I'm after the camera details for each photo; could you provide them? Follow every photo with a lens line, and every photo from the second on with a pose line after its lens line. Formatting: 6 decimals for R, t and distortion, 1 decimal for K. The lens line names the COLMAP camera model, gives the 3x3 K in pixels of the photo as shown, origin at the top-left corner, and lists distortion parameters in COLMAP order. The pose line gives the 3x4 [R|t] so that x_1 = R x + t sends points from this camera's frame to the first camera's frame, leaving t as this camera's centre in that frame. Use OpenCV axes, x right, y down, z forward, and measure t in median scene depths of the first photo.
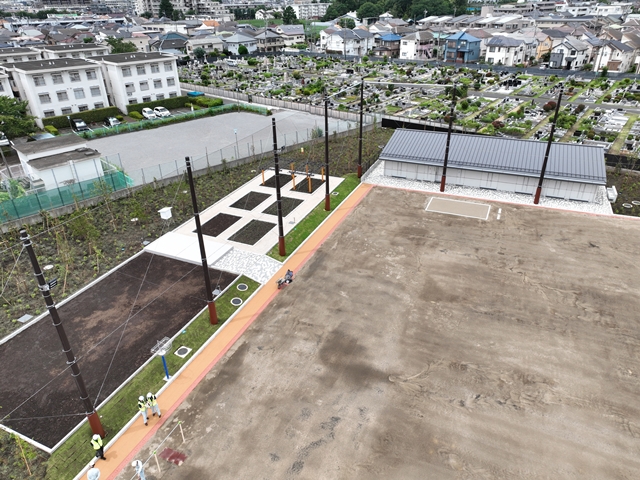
lens RADIAL K [[447.7, 0, 320.0], [0, 447.7, 240.0], [0, 0, 1]] dist [-0.003467, 0.019771]
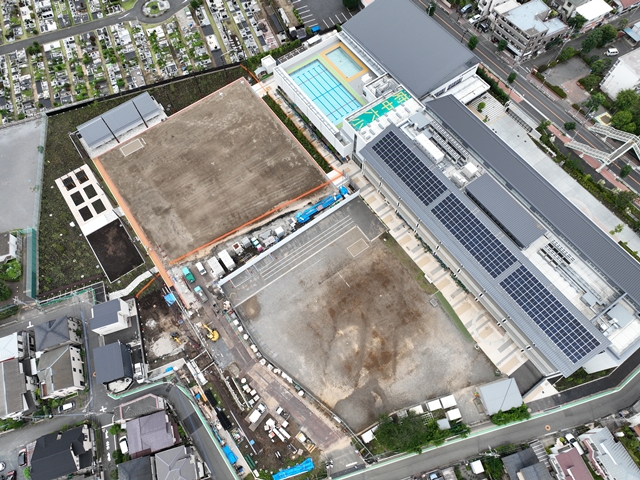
lens RADIAL K [[447.7, 0, 320.0], [0, 447.7, 240.0], [0, 0, 1]] dist [-0.003467, 0.019771]
pose [[0.508448, -0.778791, 0.367375, -0.376131], [0.423296, 0.597584, 0.680965, -0.728480], [-0.749868, -0.190727, 0.633499, -1.163643]]
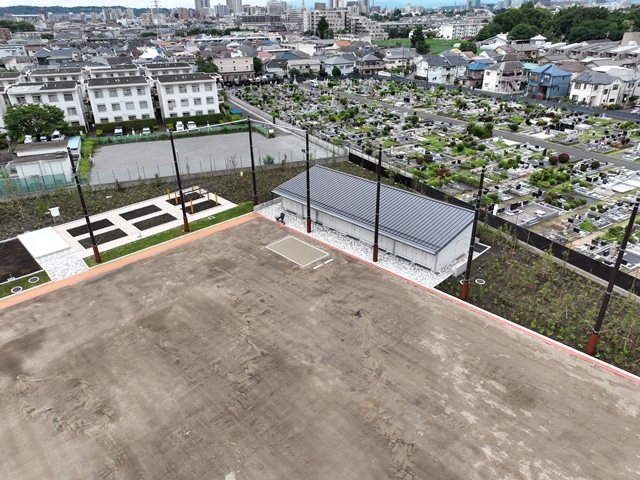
lens RADIAL K [[447.7, 0, 320.0], [0, 447.7, 240.0], [0, 0, 1]] dist [-0.003467, 0.019771]
pose [[0.926836, 0.172244, -0.333627, 0.425999], [-0.181314, 0.983417, 0.004015, -0.067296], [0.328786, 0.056770, 0.942697, 0.040881]]
